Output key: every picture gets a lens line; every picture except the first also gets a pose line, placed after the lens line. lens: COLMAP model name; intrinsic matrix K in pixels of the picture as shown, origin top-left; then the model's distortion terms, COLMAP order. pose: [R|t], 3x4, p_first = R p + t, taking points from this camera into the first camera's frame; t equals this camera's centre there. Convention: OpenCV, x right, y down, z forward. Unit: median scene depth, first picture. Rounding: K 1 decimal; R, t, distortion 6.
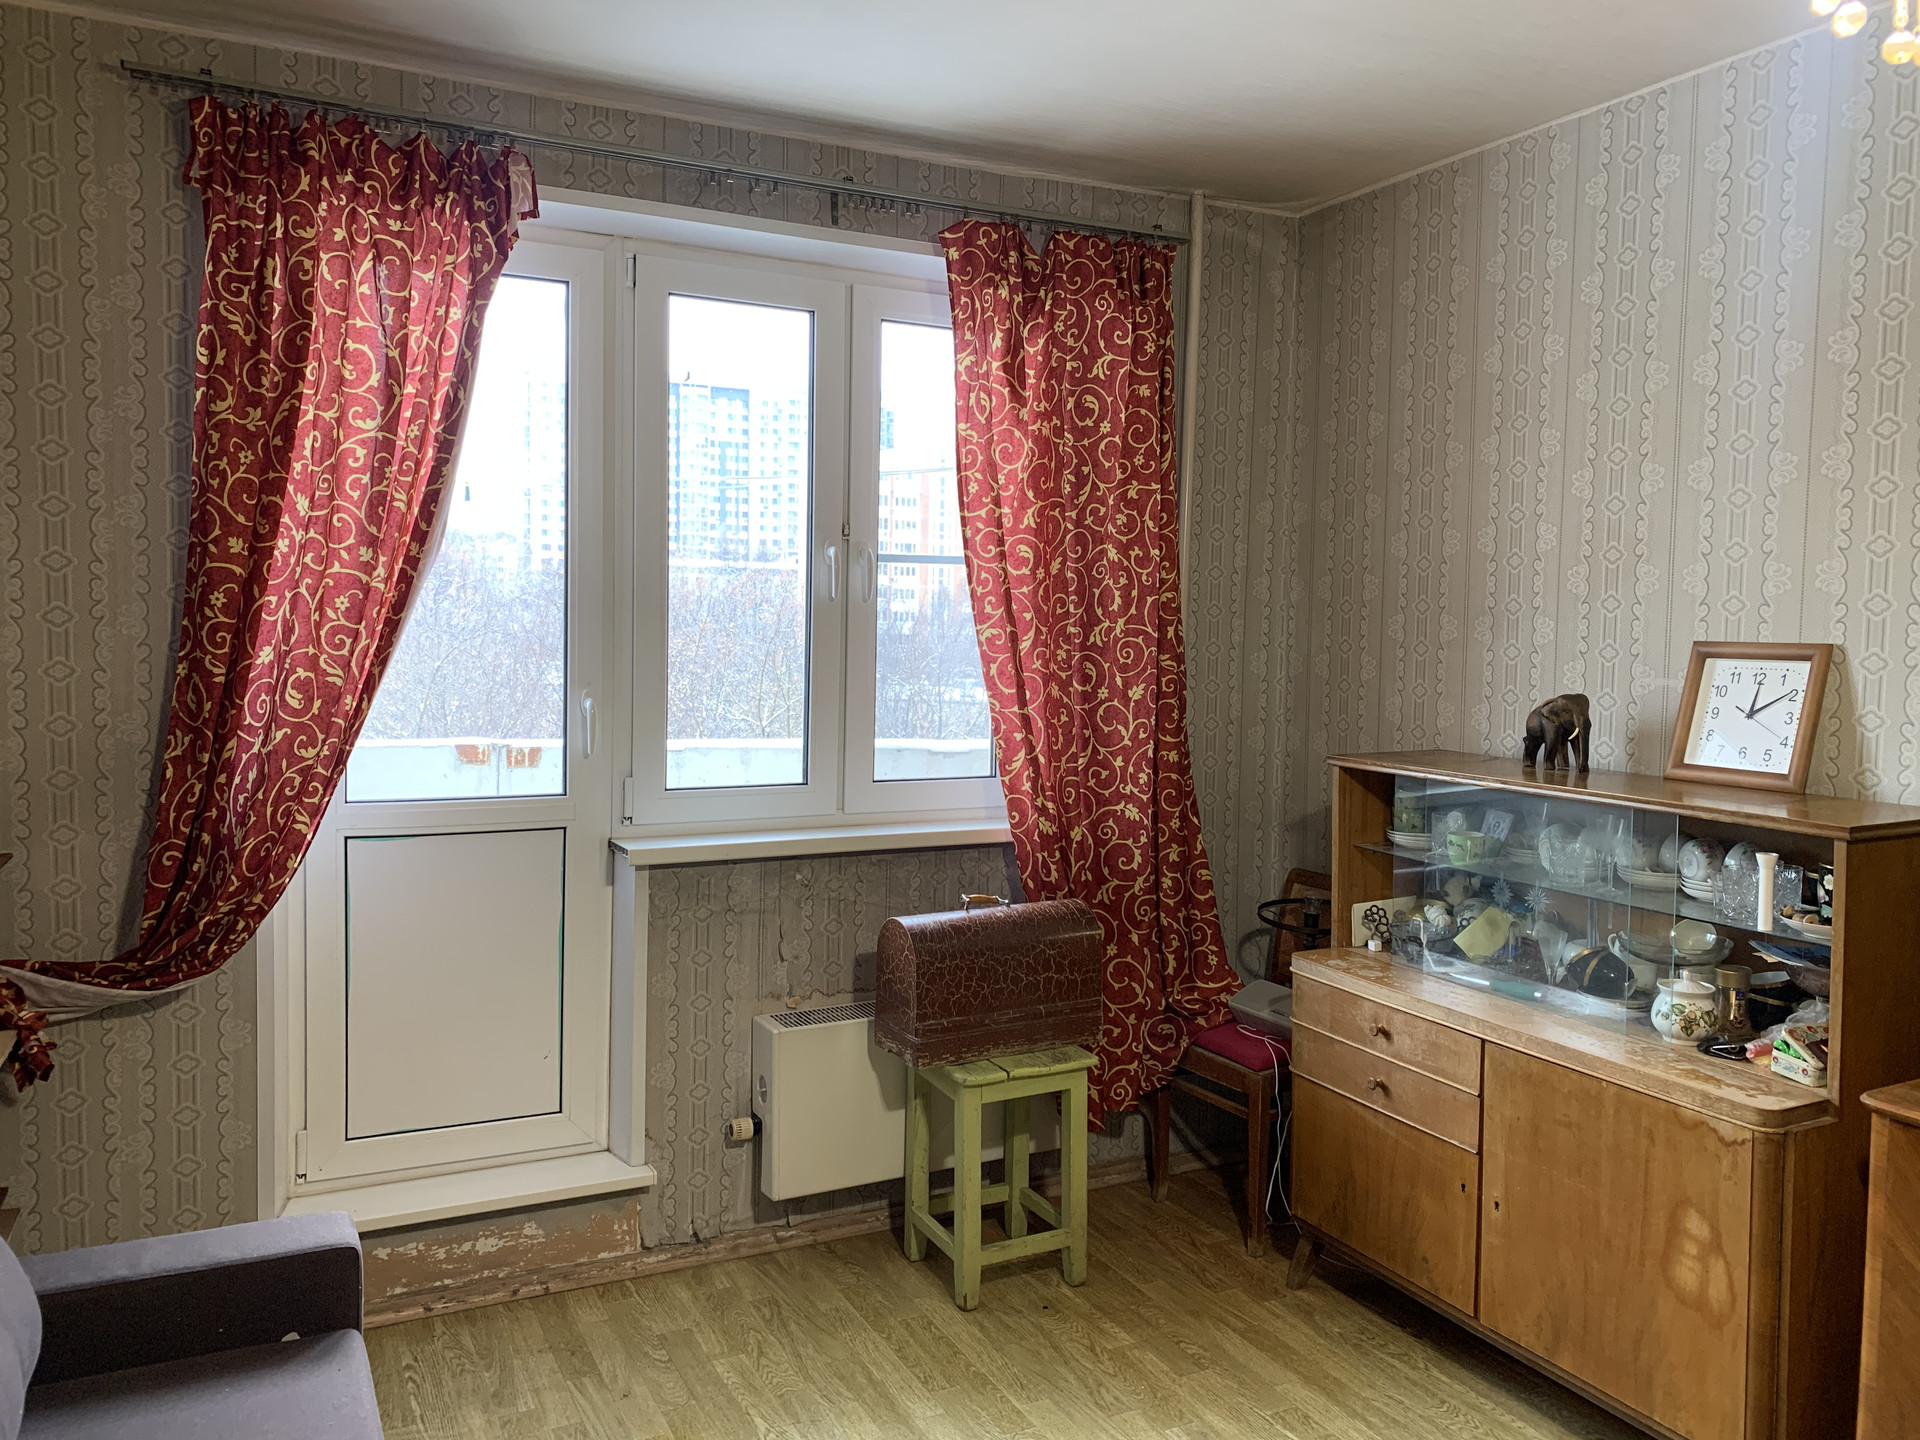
lens RADIAL K [[1482.9, 0, 976.2], [0, 1482.9, 711.5], [0, 0, 1]] dist [0.058148, -0.066358]
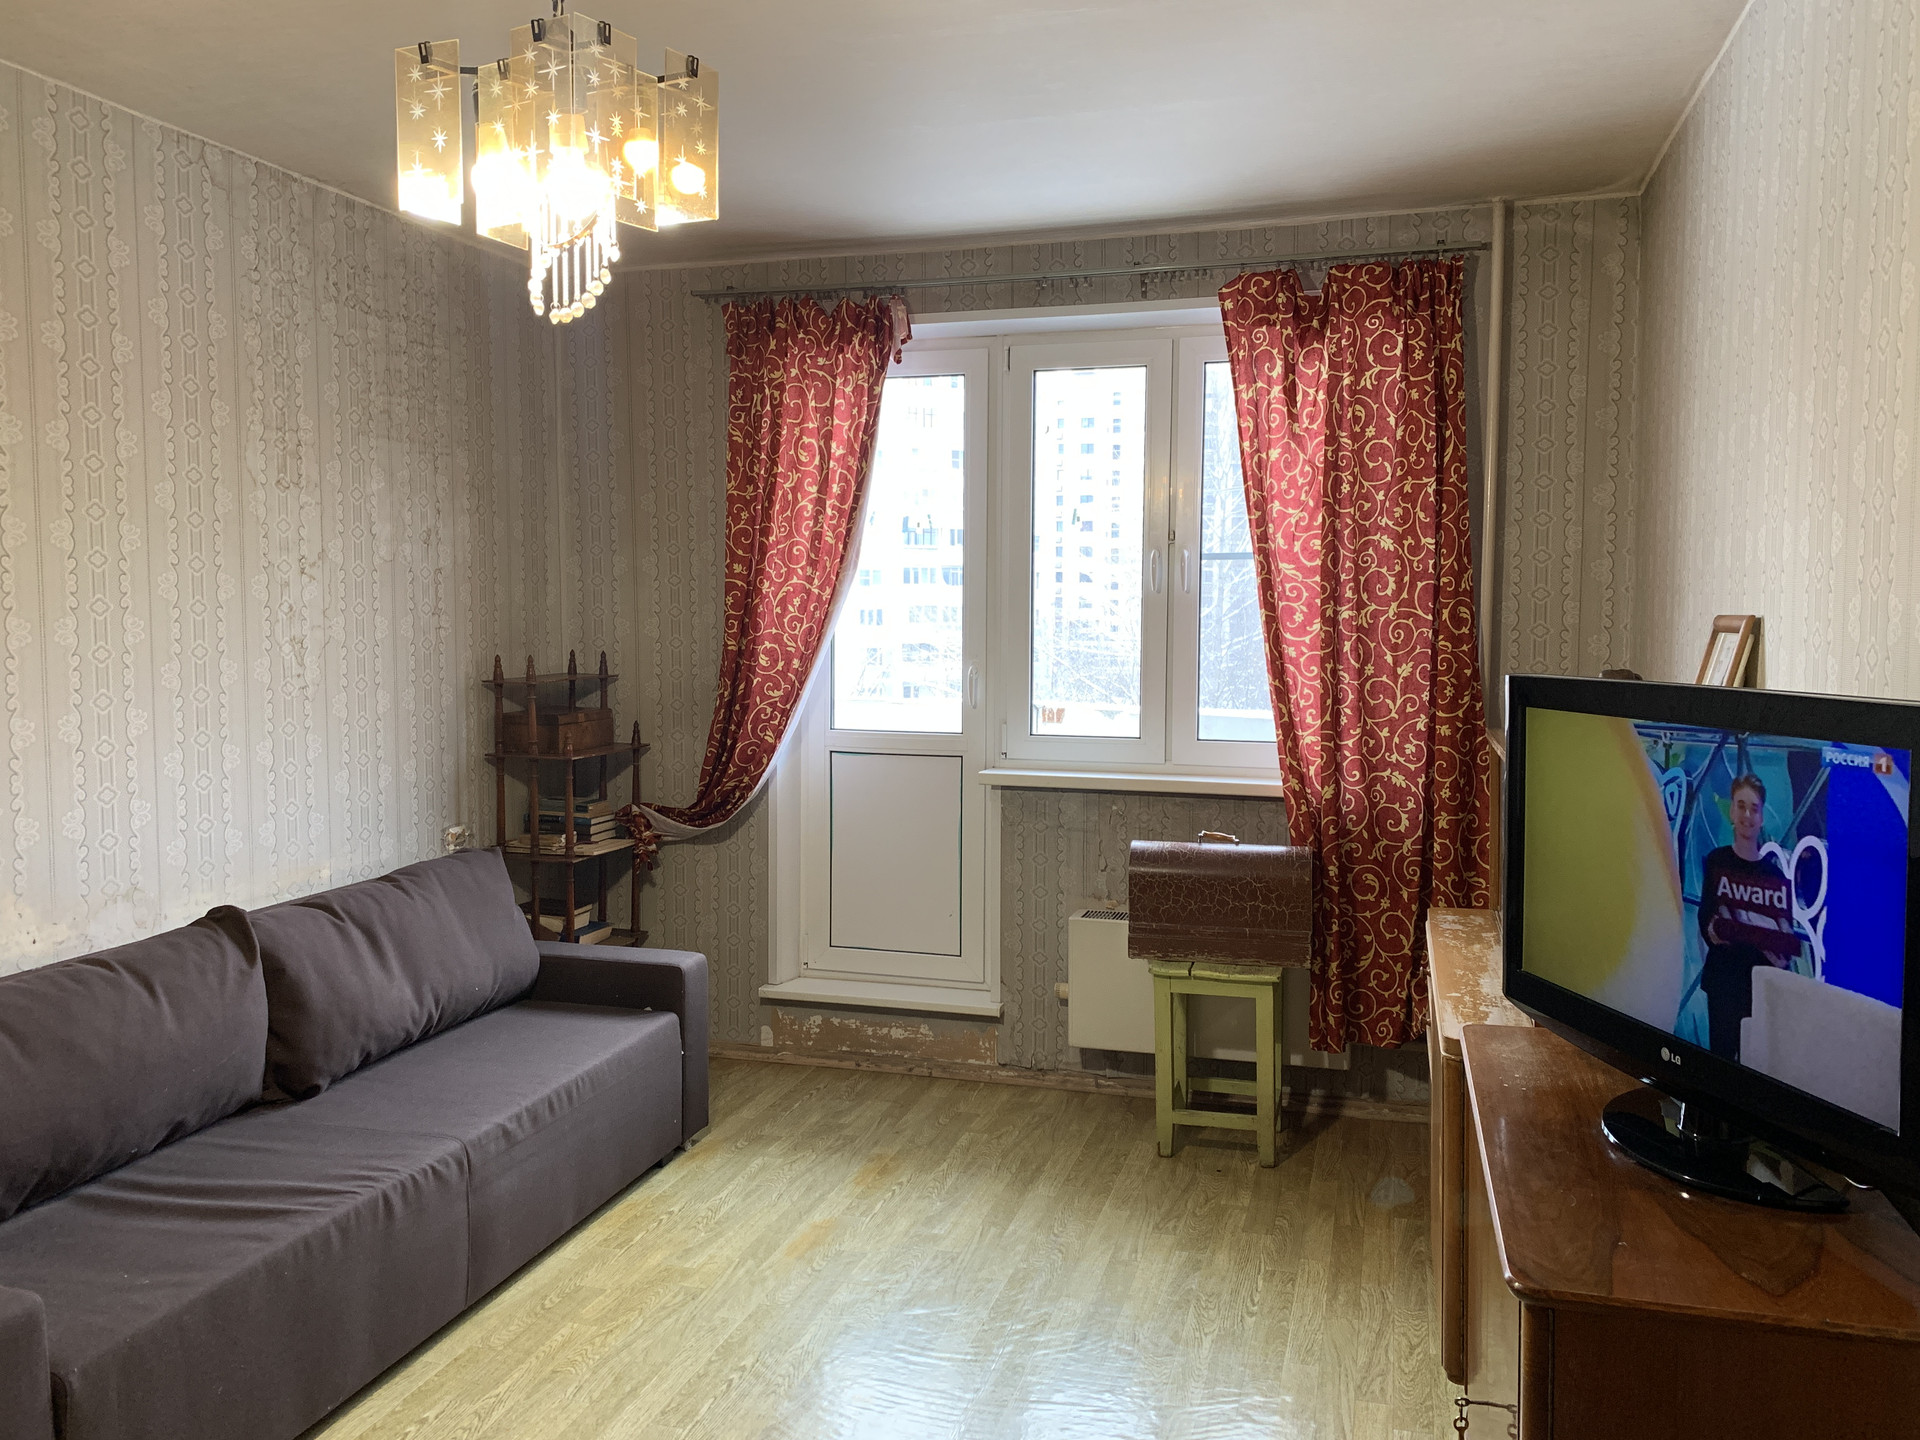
lens RADIAL K [[1482.9, 0, 952.7], [0, 1482.9, 712.1], [0, 0, 1]] dist [0.058148, -0.066358]
pose [[0.723879, 0.034254, -0.689076, 0.679303], [-0.033989, 0.999325, 0.013971, 0.015479], [0.689089, 0.013308, 0.724554, -0.031222]]
